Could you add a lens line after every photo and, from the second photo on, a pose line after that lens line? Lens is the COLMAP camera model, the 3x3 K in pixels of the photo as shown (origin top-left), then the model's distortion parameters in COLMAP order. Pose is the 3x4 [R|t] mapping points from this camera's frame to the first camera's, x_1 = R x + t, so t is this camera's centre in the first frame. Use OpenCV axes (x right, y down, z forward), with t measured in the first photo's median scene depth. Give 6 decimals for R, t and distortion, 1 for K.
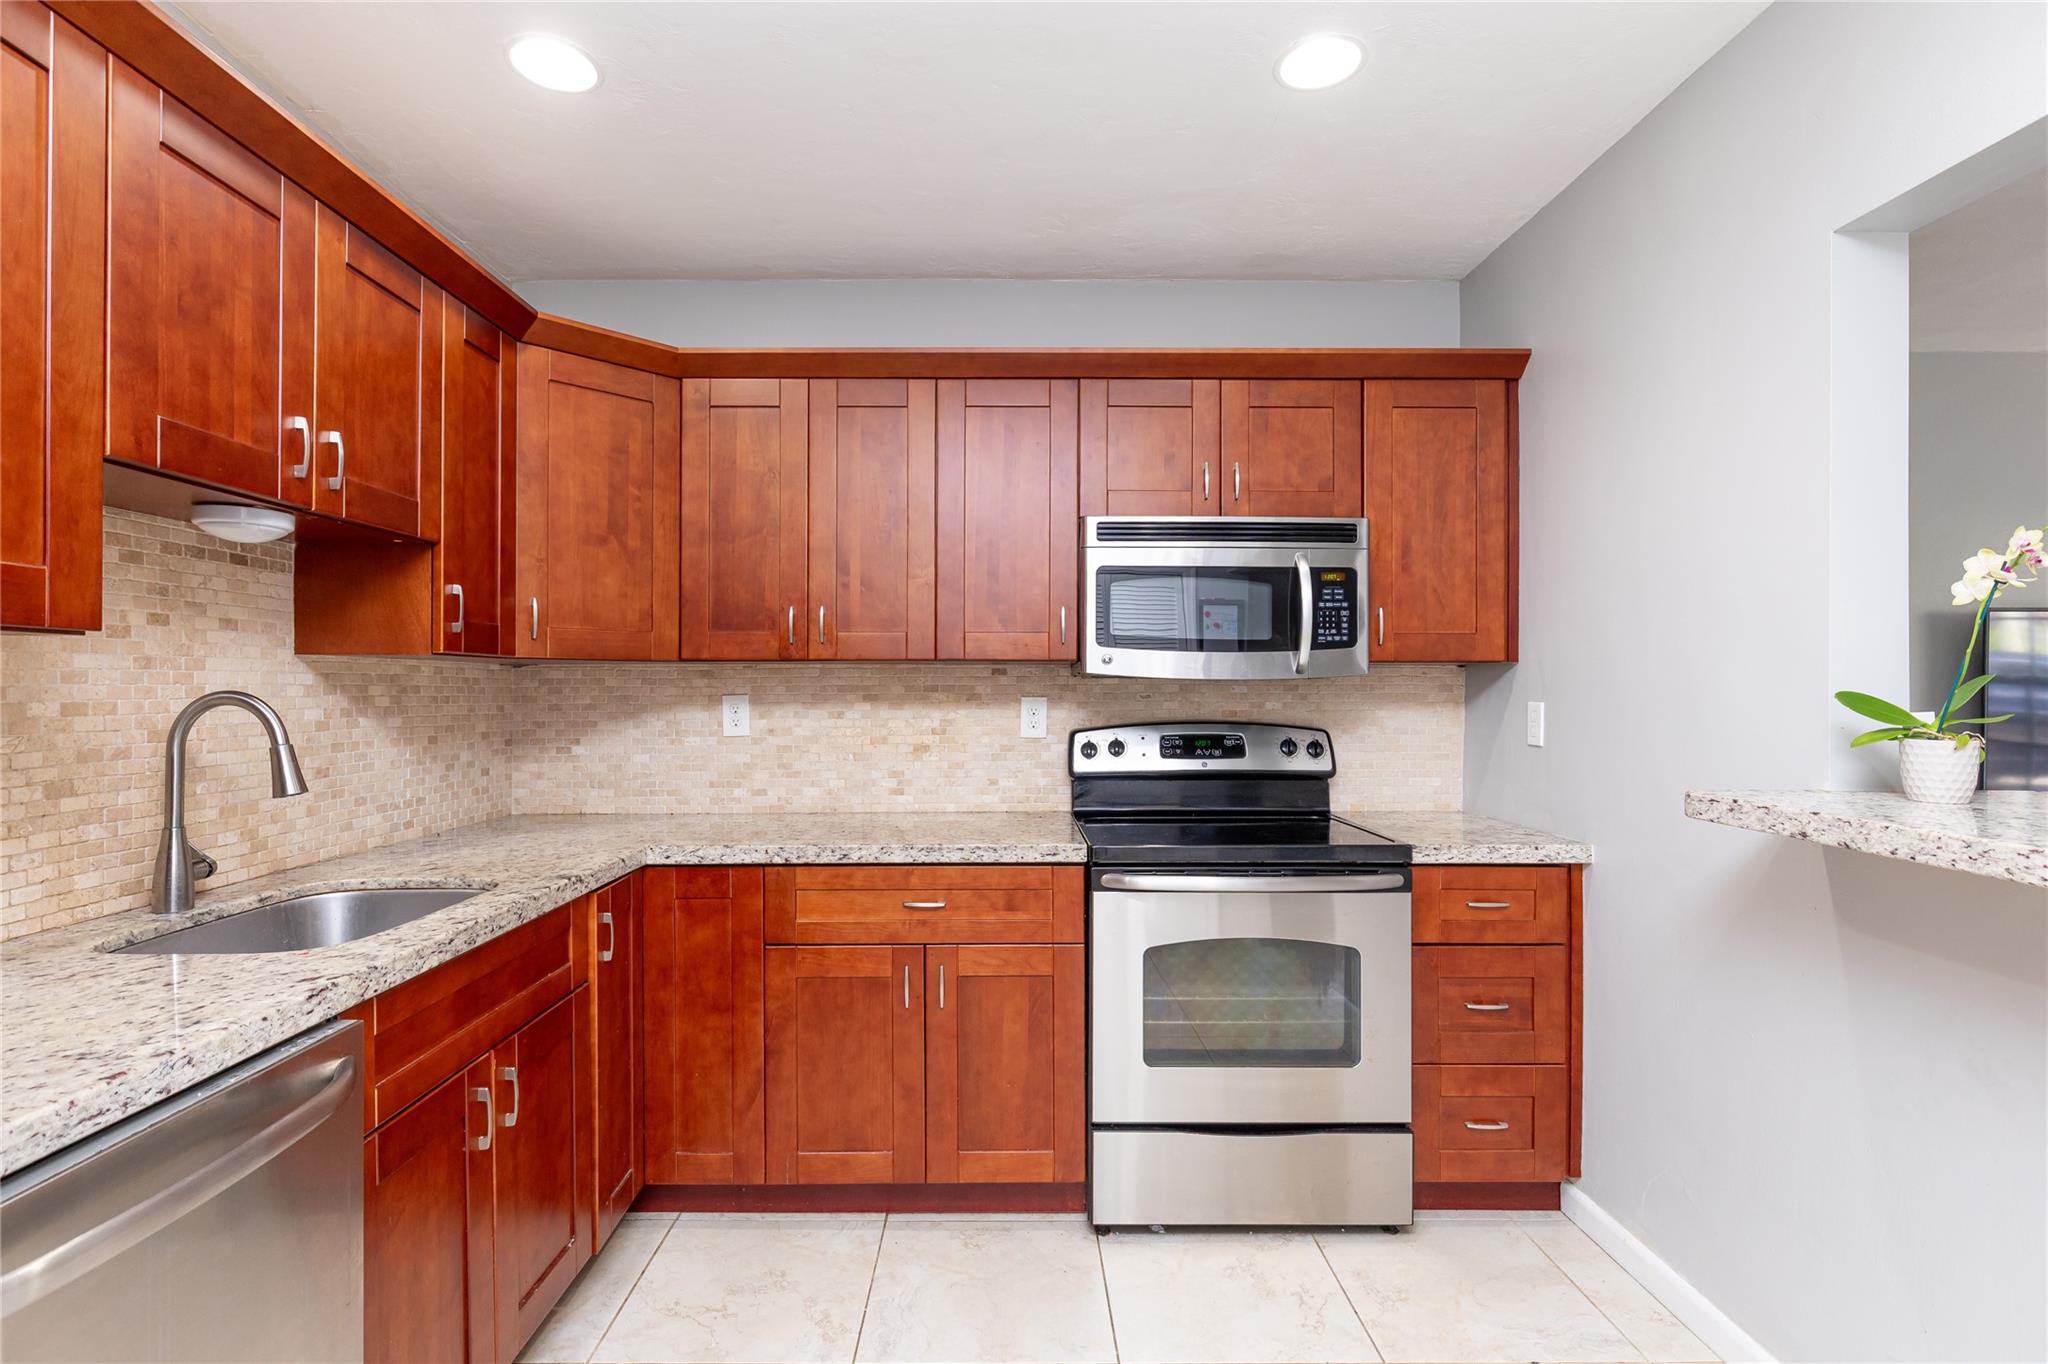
lens RADIAL K [[976.7, 0, 1007.0], [0, 976.7, 686.8], [0, 0, 1]] dist [-0.000333, -0.001282]
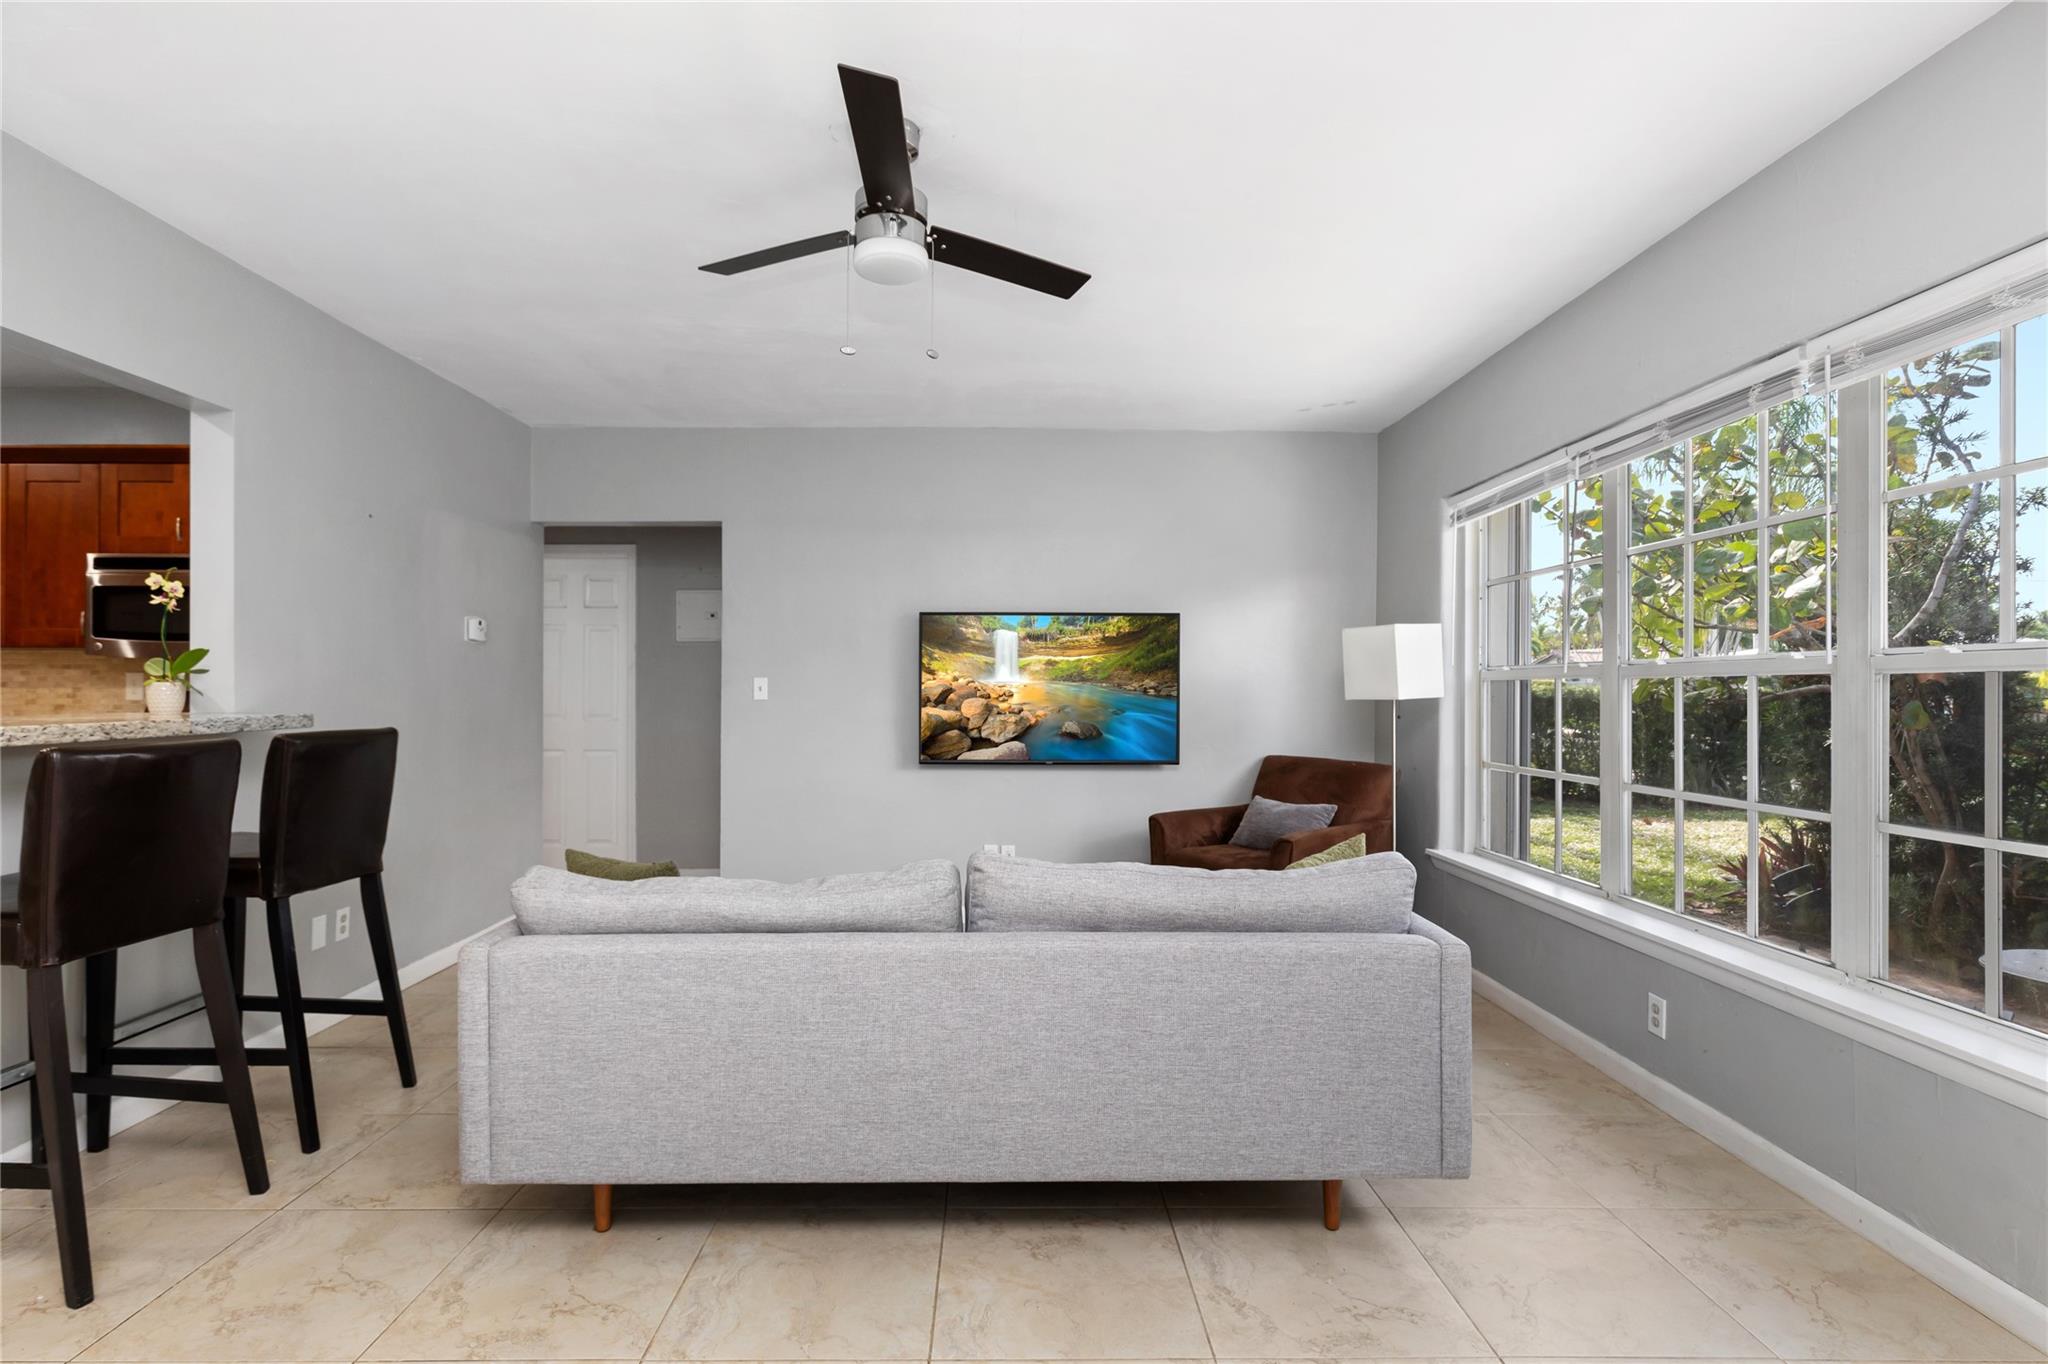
lens RADIAL K [[976.7, 0, 1007.0], [0, 976.7, 686.8], [0, 0, 1]] dist [-0.000333, -0.001282]
pose [[0.999990, 0.002130, 0.003917, 1.651590], [-0.002127, 0.999997, -0.000744, 0.037300], [-0.003919, 0.000736, 0.999992, -0.591331]]
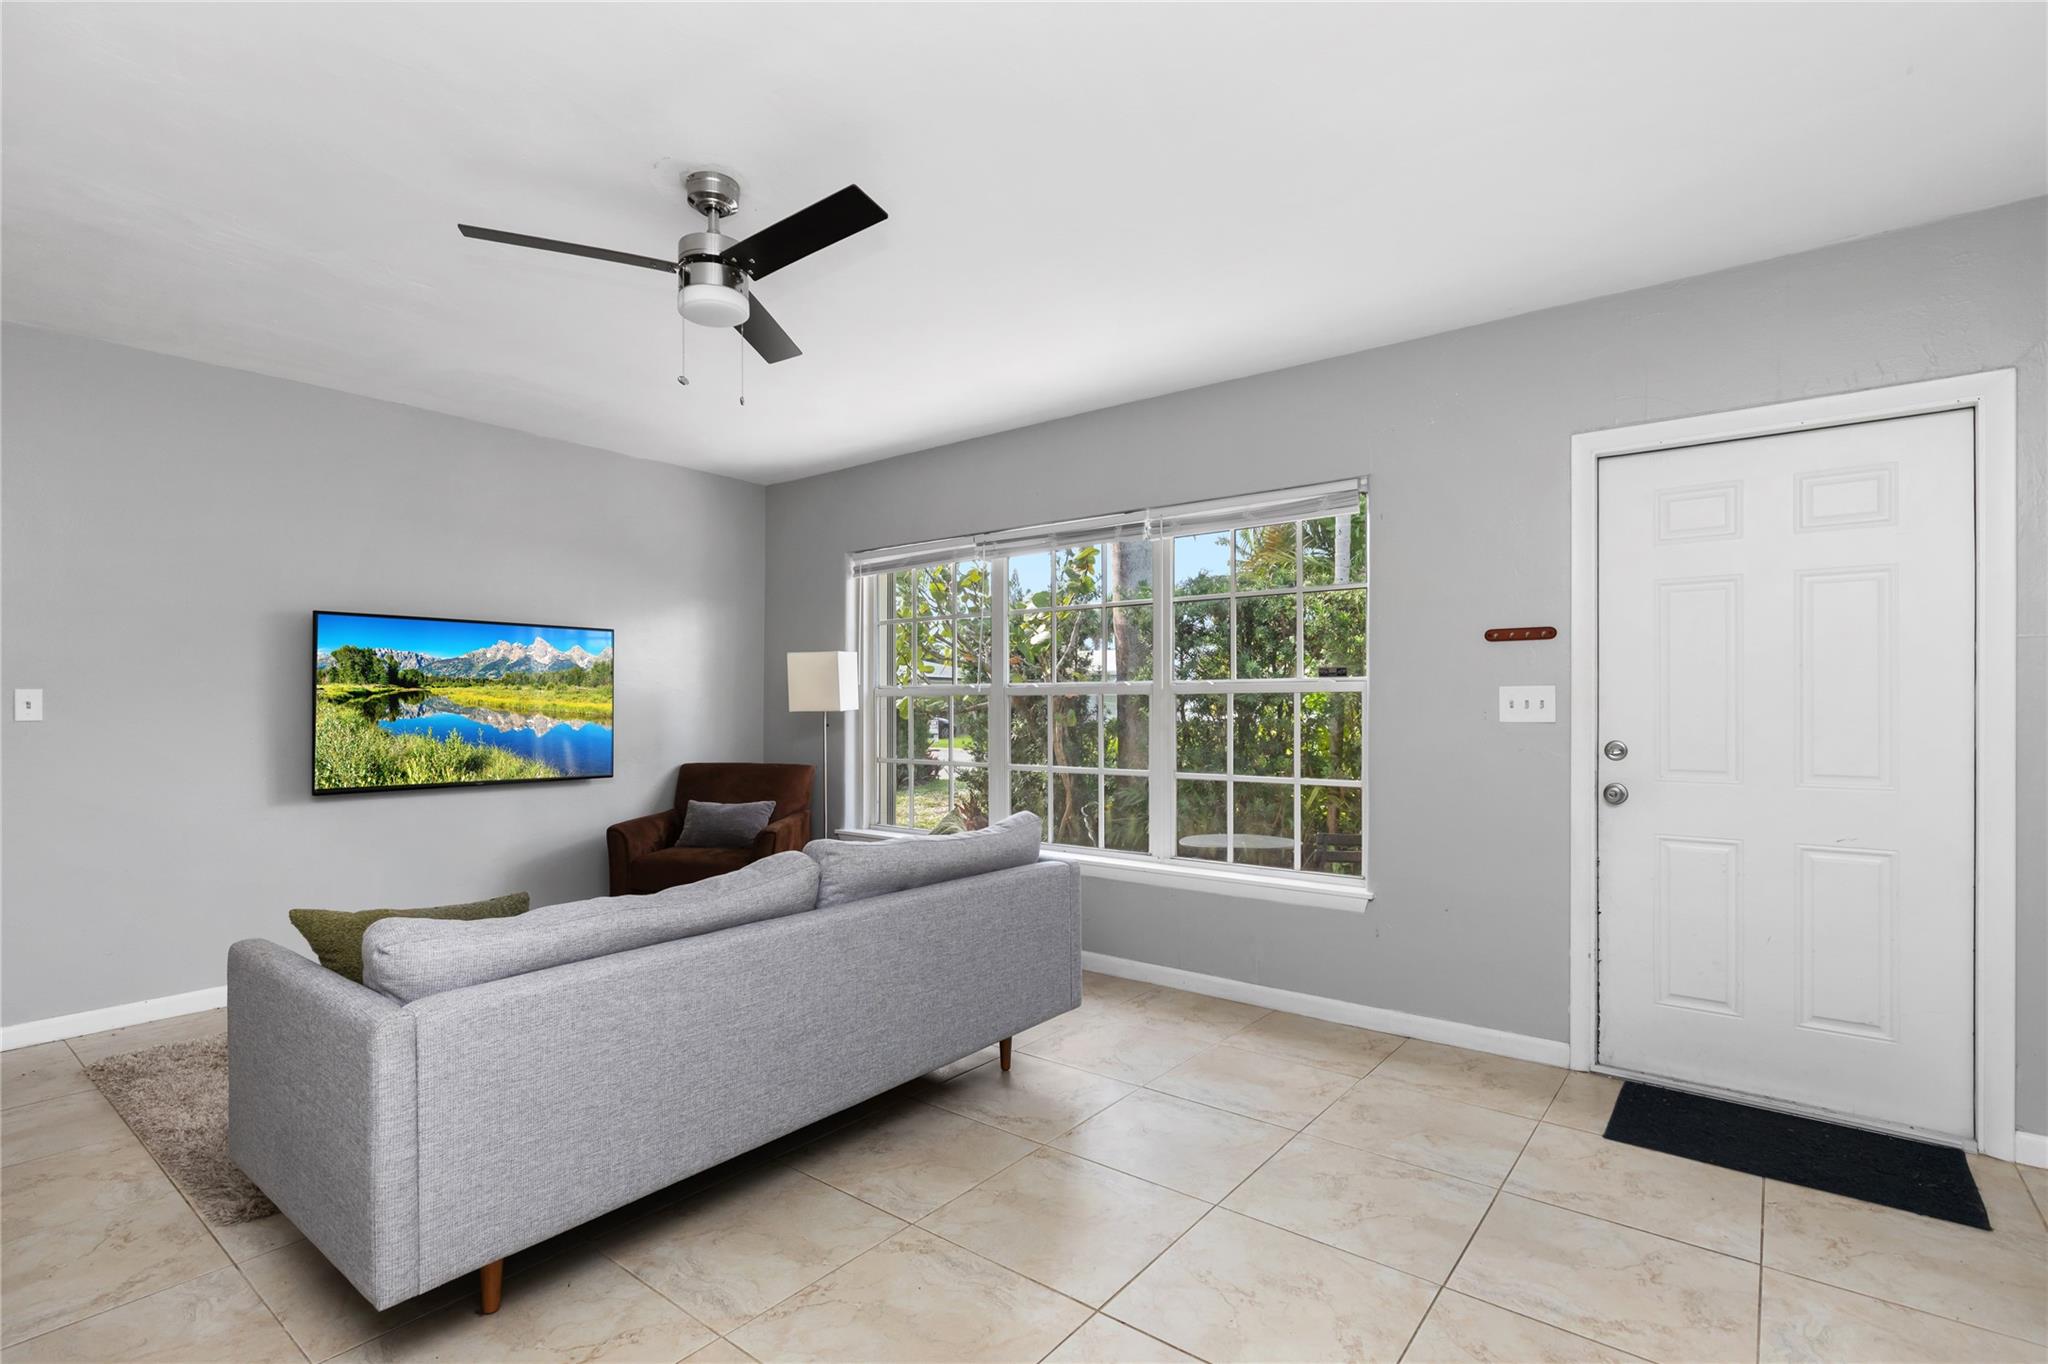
lens RADIAL K [[963.9, 0, 1018.8], [0, 963.9, 701.8], [0, 0, 1]] dist [-0.001540, -0.000789]
pose [[0.626117, 0.000608, 0.779729, 0.937267], [-0.000262, 1.000000, -0.000569, 0.037237], [-0.779729, 0.000152, 0.626117, -0.522959]]
